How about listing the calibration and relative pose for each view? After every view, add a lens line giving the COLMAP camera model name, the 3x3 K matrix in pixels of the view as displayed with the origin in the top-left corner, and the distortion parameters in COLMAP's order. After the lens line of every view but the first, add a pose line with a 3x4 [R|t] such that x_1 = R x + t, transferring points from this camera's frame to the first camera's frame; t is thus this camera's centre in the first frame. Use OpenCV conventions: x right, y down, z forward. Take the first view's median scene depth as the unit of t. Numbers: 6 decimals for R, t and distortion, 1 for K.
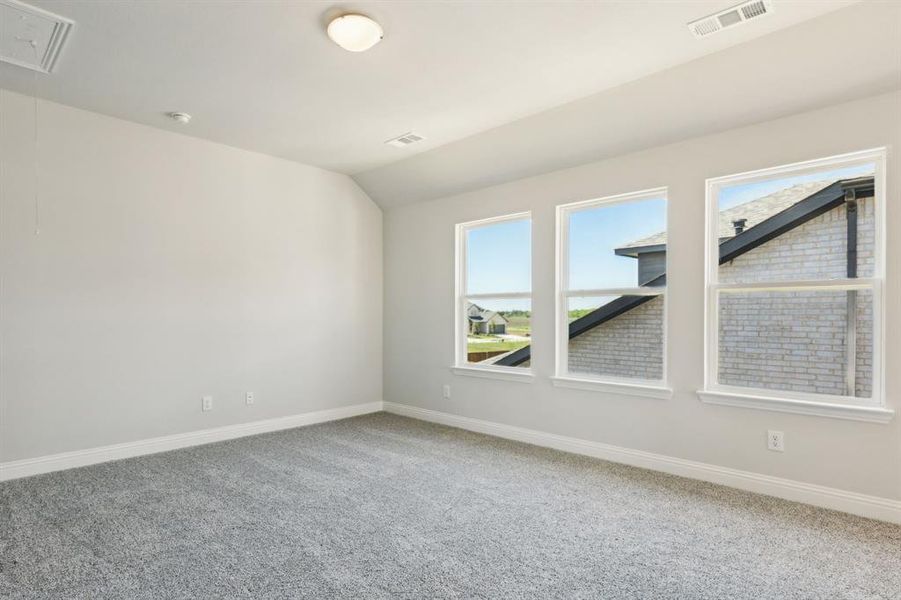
lens RADIAL K [[475.4, 0, 450.5], [0, 475.4, 300.0], [0, 0, 1]] dist [0.004165, -0.000055]
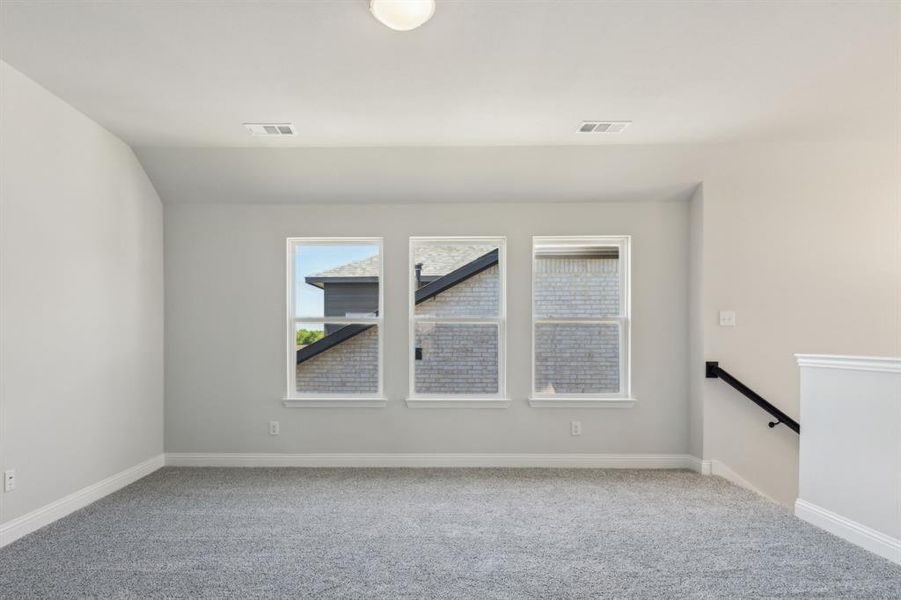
lens RADIAL K [[453.2, 0, 450.5], [0, 453.2, 327.1], [0, 0, 1]] dist [0.002157, 0.000063]
pose [[0.733178, 0.019077, 0.679769, -0.194306], [-0.020604, 0.999771, -0.005835, 0.003533], [-0.679725, -0.009728, 0.733403, 0.100629]]
